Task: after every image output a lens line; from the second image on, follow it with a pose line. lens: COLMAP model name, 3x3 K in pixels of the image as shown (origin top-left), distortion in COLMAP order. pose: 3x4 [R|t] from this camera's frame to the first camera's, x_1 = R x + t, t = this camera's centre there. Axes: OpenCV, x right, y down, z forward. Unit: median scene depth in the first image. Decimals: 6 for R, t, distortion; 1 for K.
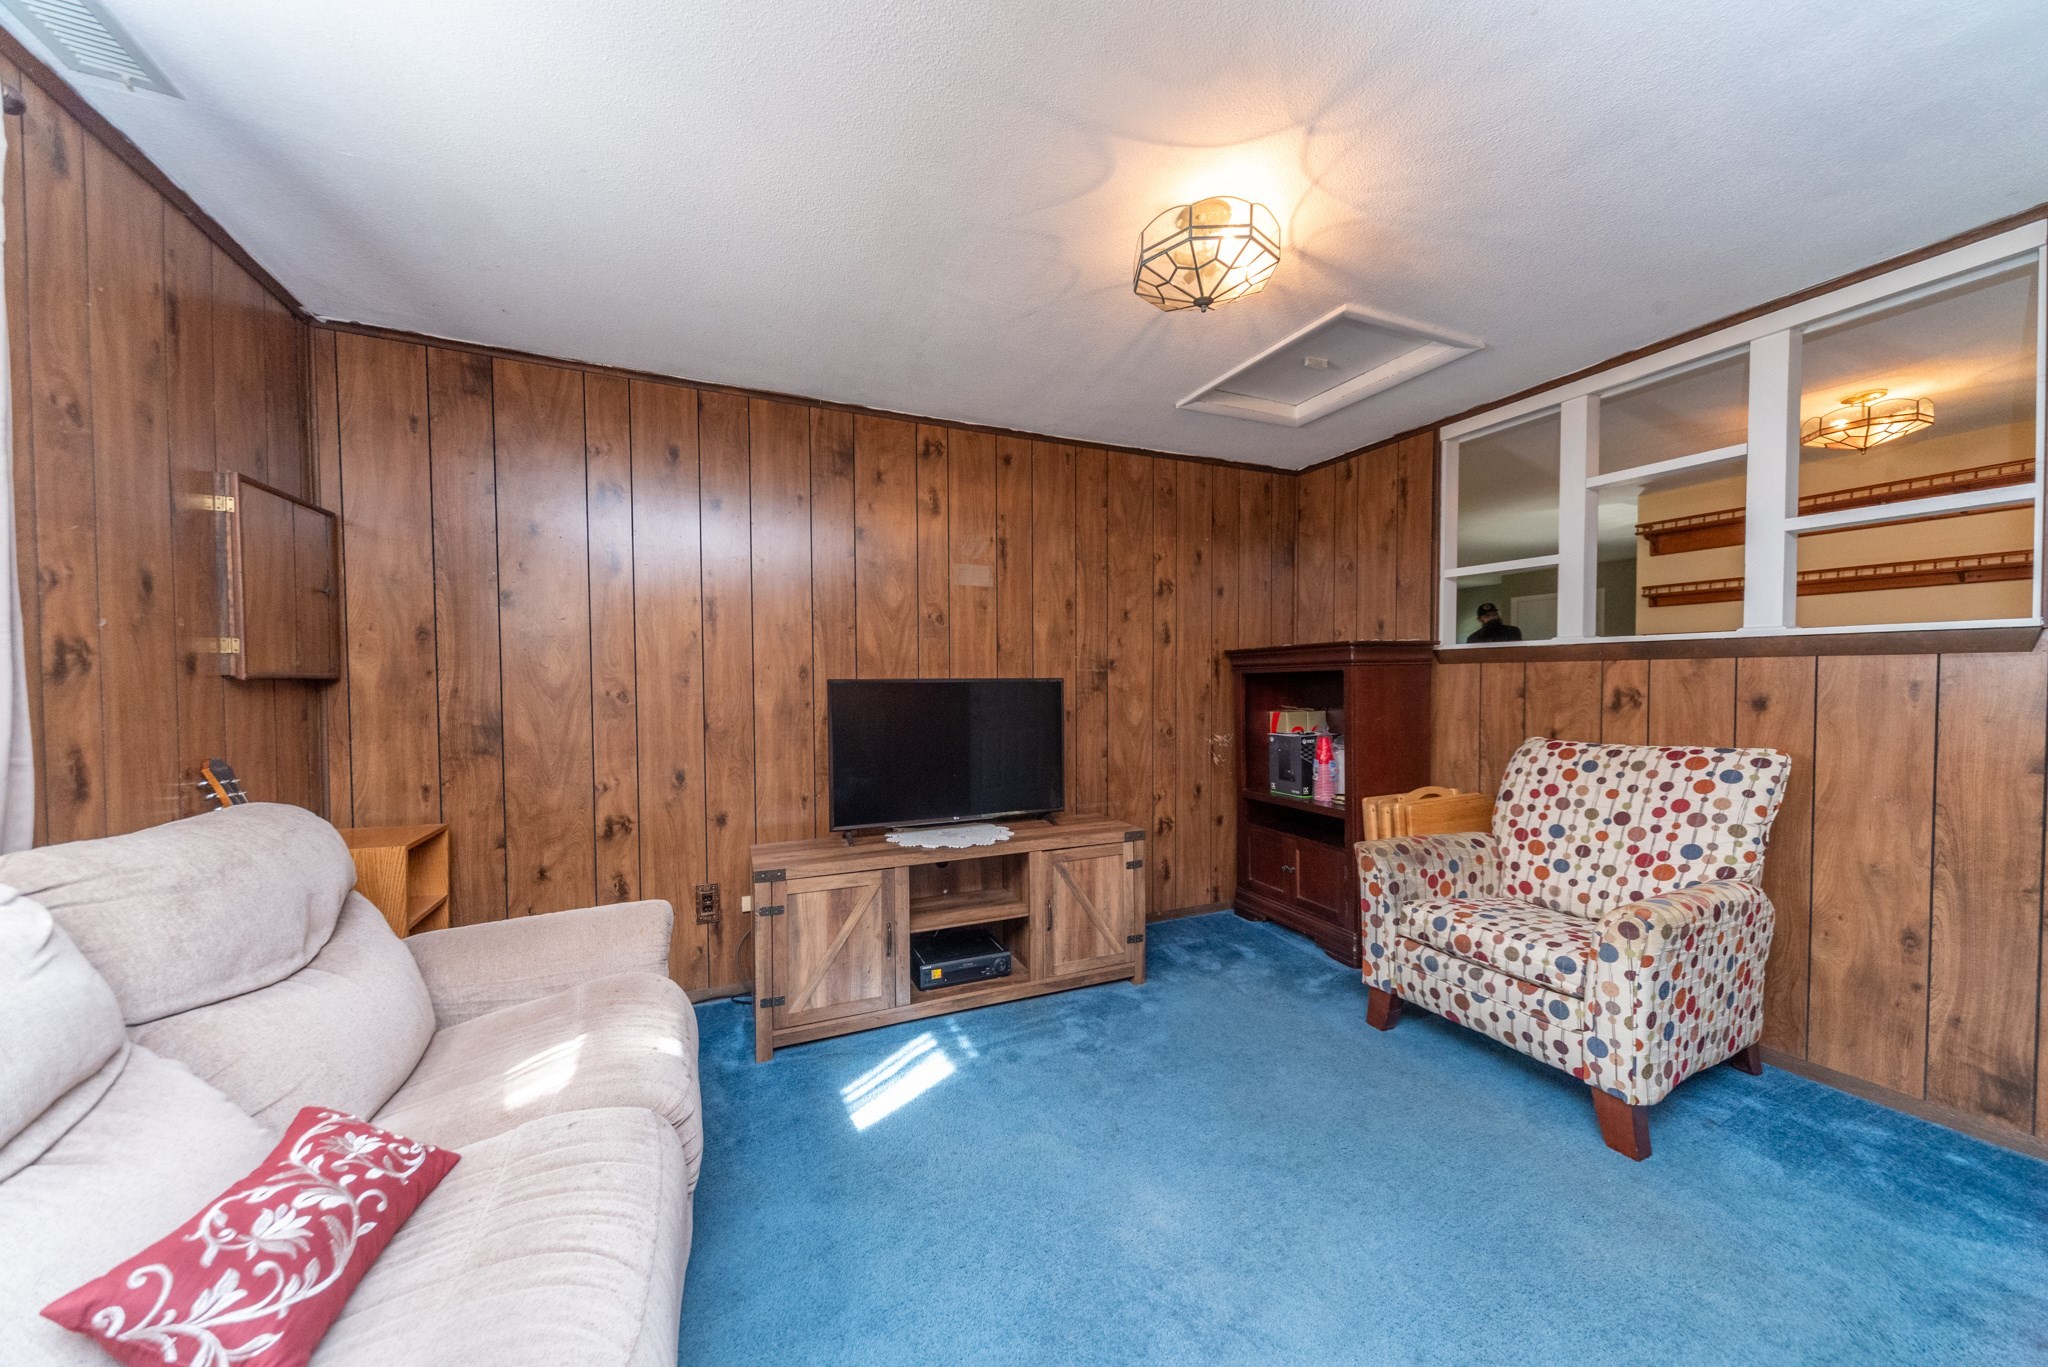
lens RADIAL K [[697.7, 0, 1025.6], [0, 697.7, 695.3], [0, 0, 1]] dist [0.001633, -0.000129]
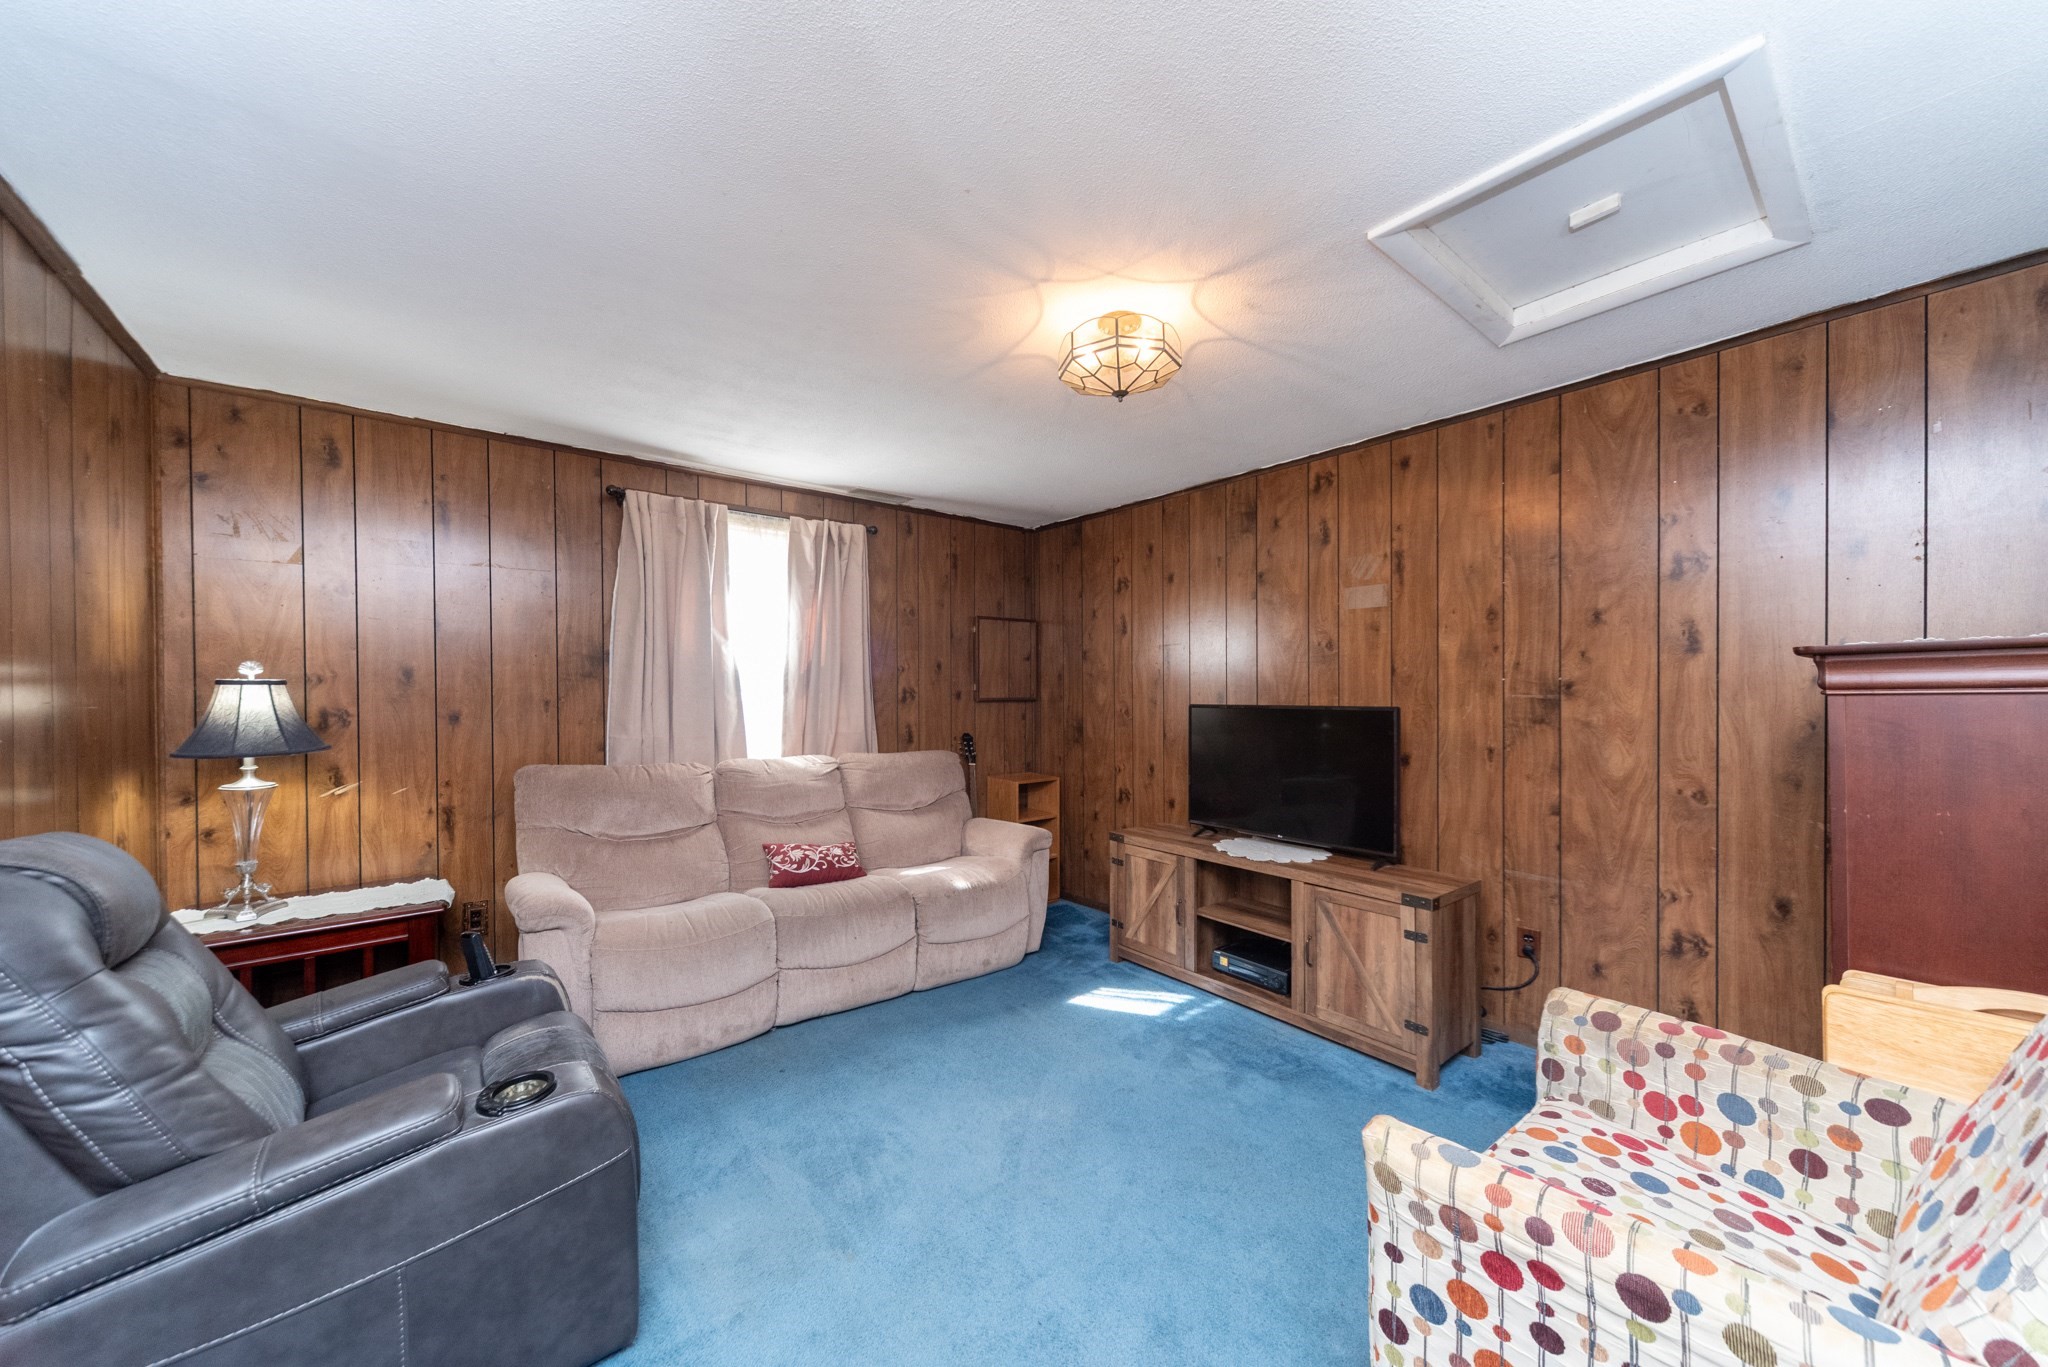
lens RADIAL K [[713.0, 0, 1018.9], [0, 713.0, 695.9], [0, 0, 1]] dist [0.001545, -0.000168]
pose [[0.262502, 0.007863, -0.964899, 0.860422], [-0.019704, 0.999802, 0.002787, -0.034495], [0.964730, 0.018280, 0.262605, 0.331639]]
